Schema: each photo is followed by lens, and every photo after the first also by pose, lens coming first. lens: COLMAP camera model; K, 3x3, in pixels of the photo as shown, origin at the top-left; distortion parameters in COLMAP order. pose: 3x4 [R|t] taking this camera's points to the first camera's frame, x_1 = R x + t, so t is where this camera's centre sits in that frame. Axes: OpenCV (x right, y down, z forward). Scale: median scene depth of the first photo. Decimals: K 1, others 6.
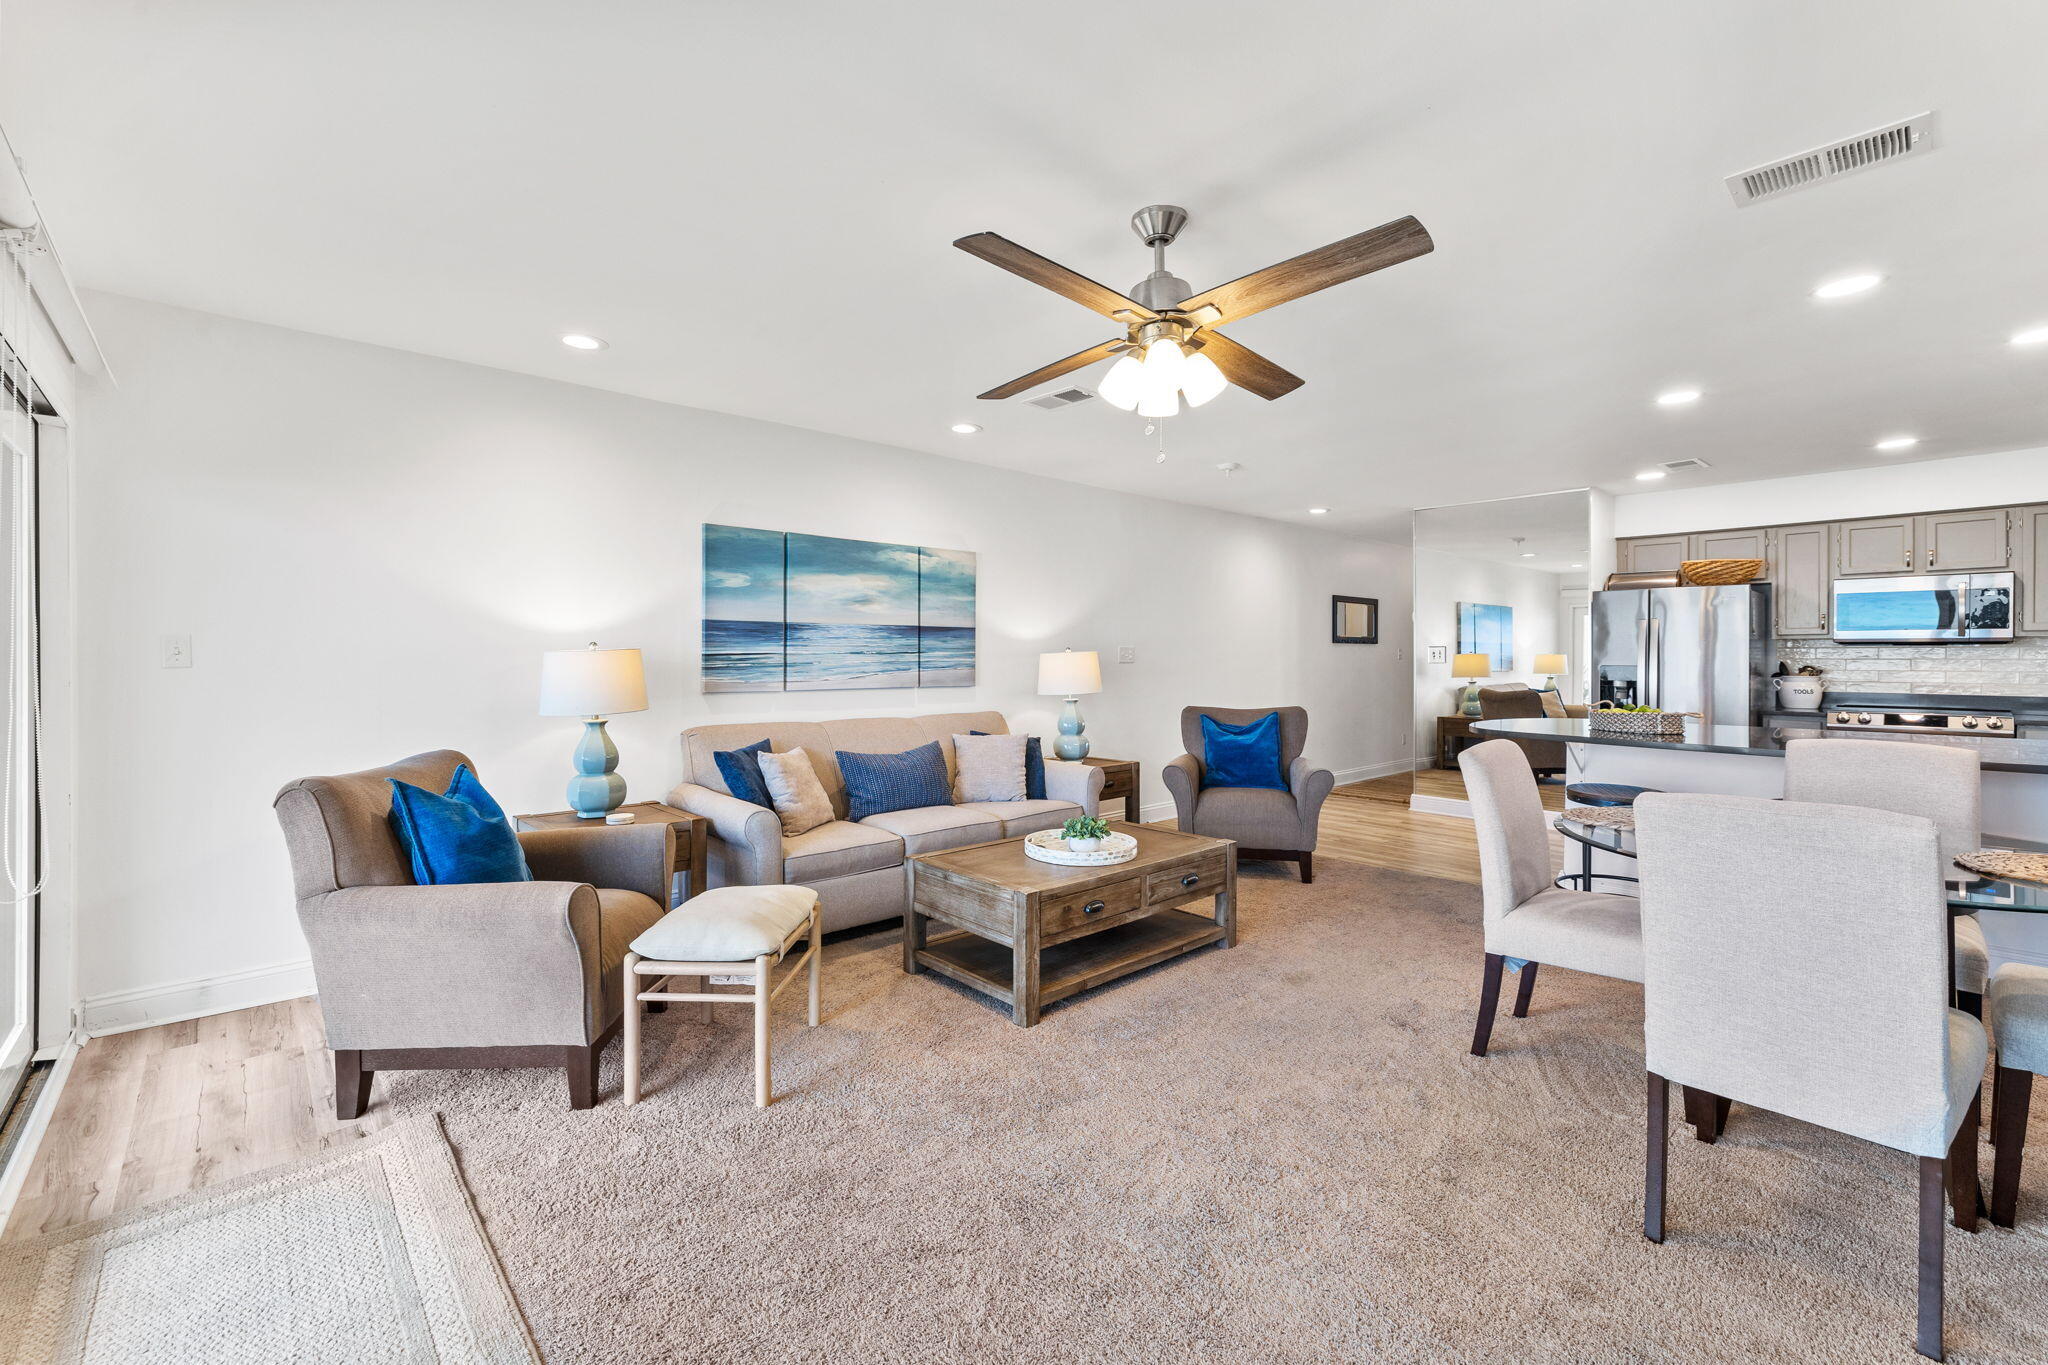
lens RADIAL K [[871.3, 0, 1023.1], [0, 871.3, 664.1], [0, 0, 1]] dist [0.001151, 0.000232]
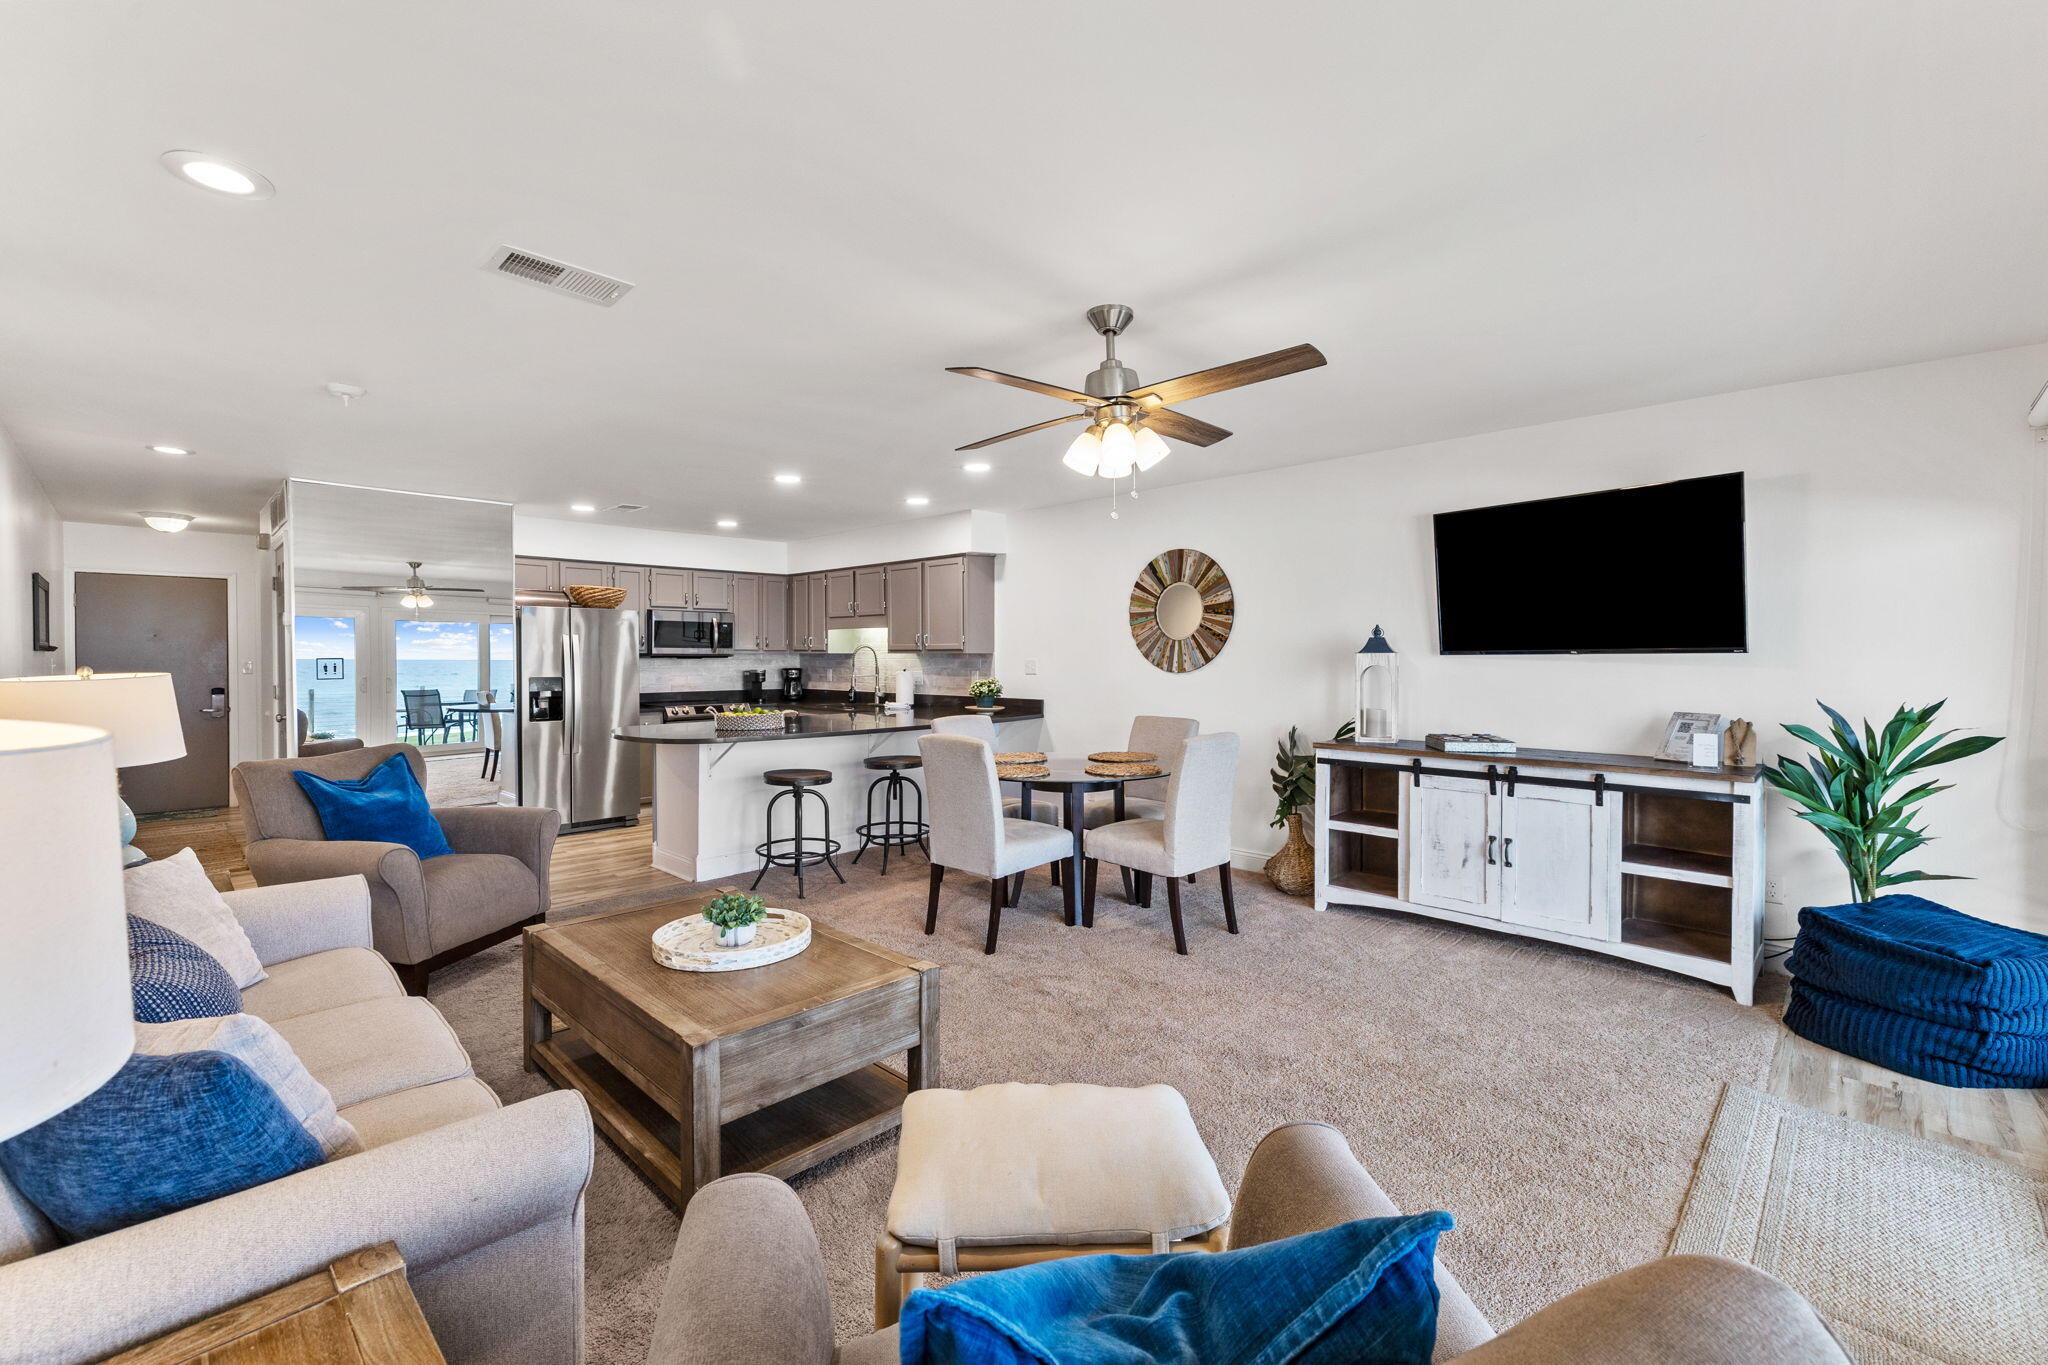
lens RADIAL K [[863.9, 0, 1025.0], [0, 863.9, 674.8], [0, 0, 1]] dist [0.000134, -0.000057]
pose [[-0.068361, -0.019660, 0.997467, -0.466587], [0.008161, 0.999761, 0.020264, -0.019305], [-0.997627, 0.009526, -0.068184, 0.545786]]
